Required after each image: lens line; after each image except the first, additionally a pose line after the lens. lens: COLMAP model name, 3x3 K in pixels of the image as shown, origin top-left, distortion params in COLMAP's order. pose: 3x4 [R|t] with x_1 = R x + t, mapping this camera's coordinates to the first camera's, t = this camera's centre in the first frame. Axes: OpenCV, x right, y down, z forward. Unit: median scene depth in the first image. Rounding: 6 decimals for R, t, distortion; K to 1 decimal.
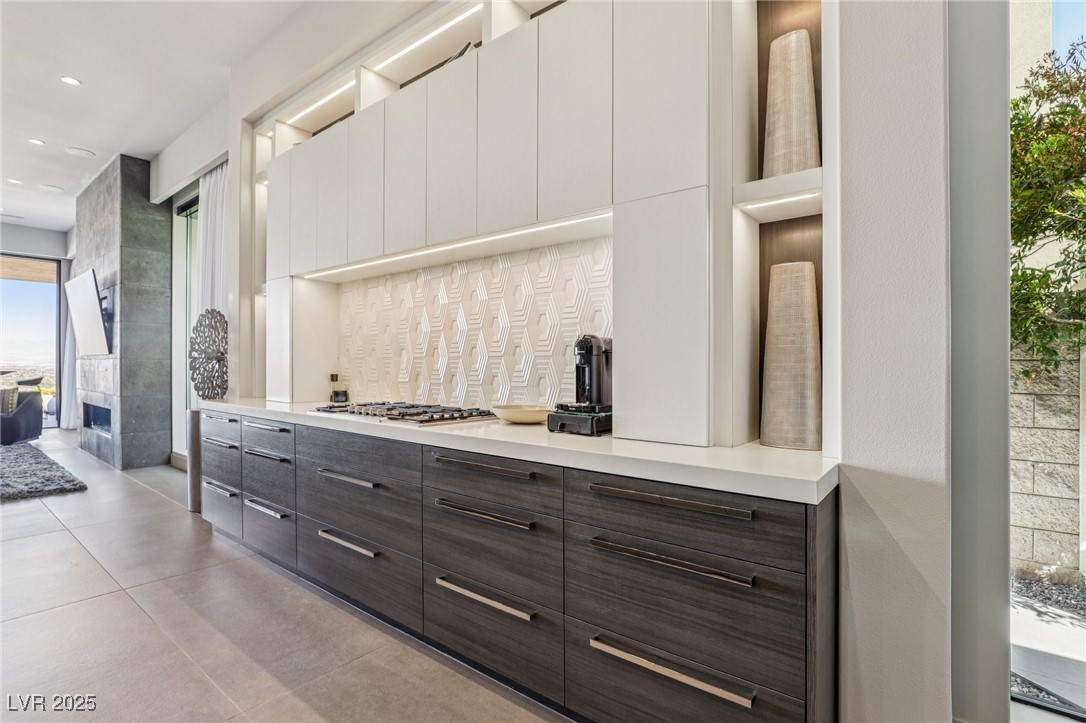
lens RADIAL K [[510.6, 0, 537.8], [0, 510.6, 362.7], [0, 0, 1]] dist [-0.013723, 0.000302]
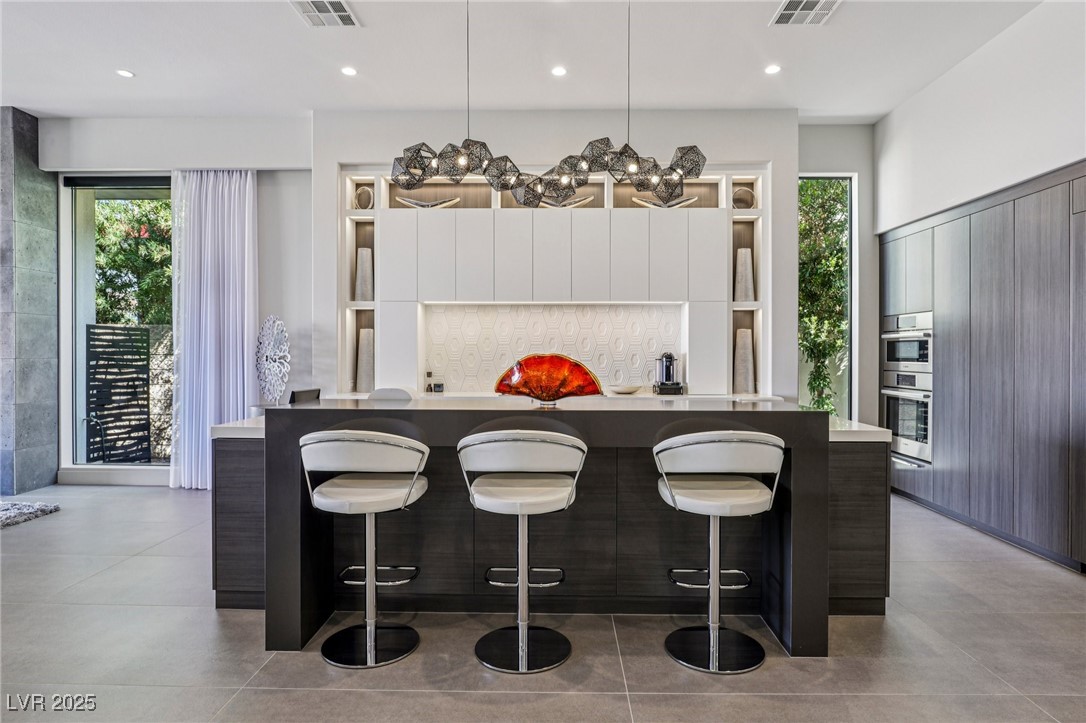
lens RADIAL K [[661.0, 0, 547.2], [0, 661.0, 359.1], [0, 0, 1]] dist [0.003185, 0.000284]
pose [[0.782591, -0.006789, 0.622499, -0.802294], [-0.001379, 0.999919, 0.012639, -0.021495], [-0.622535, -0.010750, 0.782518, -0.368598]]
